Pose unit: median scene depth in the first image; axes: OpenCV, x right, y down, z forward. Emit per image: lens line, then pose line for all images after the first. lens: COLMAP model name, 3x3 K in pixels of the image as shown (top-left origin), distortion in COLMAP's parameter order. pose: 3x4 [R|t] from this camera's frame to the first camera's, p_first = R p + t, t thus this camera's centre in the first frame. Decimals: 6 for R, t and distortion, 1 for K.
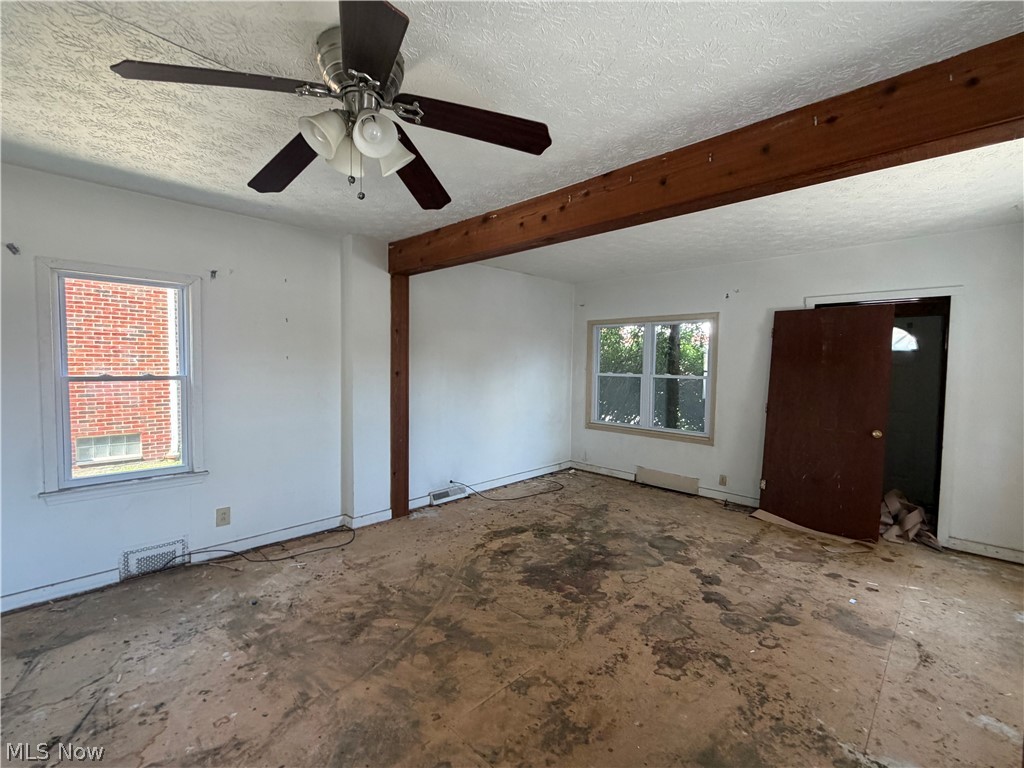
lens RADIAL K [[452.1, 0, 513.6], [0, 452.1, 384.3], [0, 0, 1]] dist [0.000165, -0.000153]
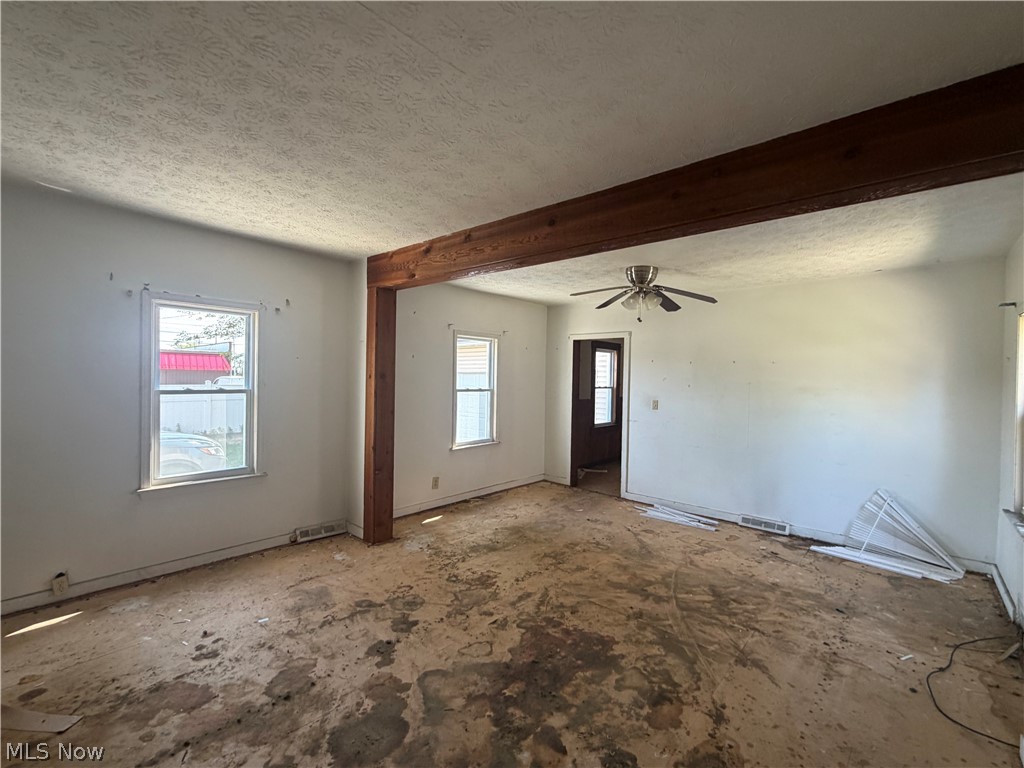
lens RADIAL K [[452.1, 0, 510.5], [0, 452.1, 383.3], [0, 0, 1]] dist [0.000165, -0.000153]
pose [[-0.998377, -0.033559, -0.046012, 0.284694], [-0.036417, 0.997363, 0.062771, -0.103416], [0.043784, 0.064345, -0.996967, 1.946691]]
